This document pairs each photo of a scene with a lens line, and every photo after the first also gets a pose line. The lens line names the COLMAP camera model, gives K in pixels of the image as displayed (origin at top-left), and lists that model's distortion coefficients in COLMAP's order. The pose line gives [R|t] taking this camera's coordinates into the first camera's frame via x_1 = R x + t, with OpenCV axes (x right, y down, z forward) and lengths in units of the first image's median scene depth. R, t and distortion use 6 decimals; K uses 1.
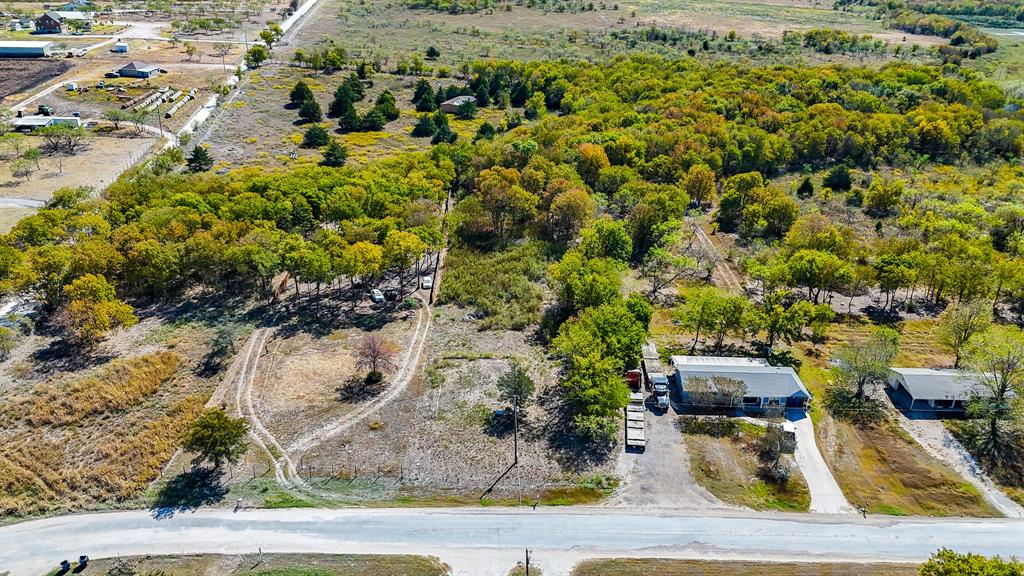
lens RADIAL K [[801.2, 0, 510.1], [0, 801.2, 285.1], [0, 0, 1]] dist [0.071579, -0.067875]
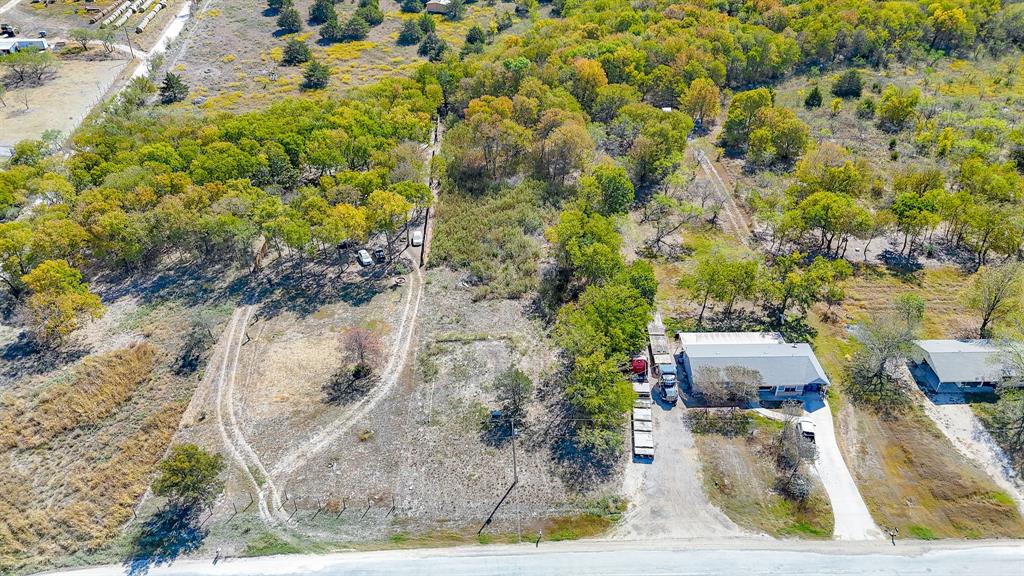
lens RADIAL K [[752.4, 0, 510.2], [0, 752.4, 282.3], [0, 0, 1]] dist [0.068991, -0.060764]
pose [[0.999376, -0.035070, -0.004158, 0.008937], [0.035252, 0.983619, 0.176778, -0.119766], [-0.002110, -0.176814, 0.984242, 0.130953]]
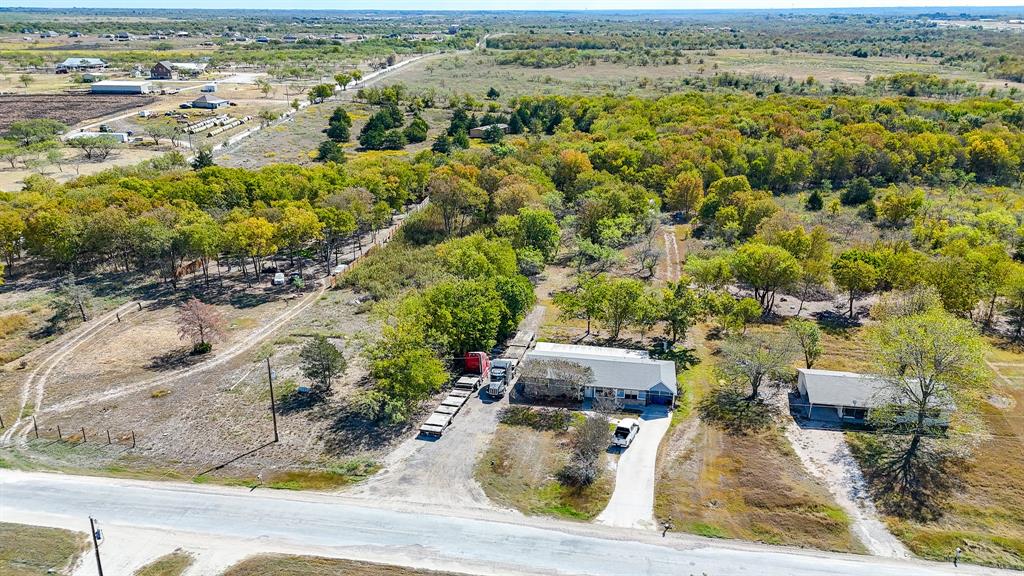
lens RADIAL K [[752.4, 0, 510.2], [0, 752.4, 282.3], [0, 0, 1]] dist [0.068991, -0.060764]
pose [[0.985147, 0.036042, -0.167888, 0.274179], [-0.049505, 0.995824, -0.076709, 0.078544], [0.164422, 0.083881, 0.982817, 0.188281]]
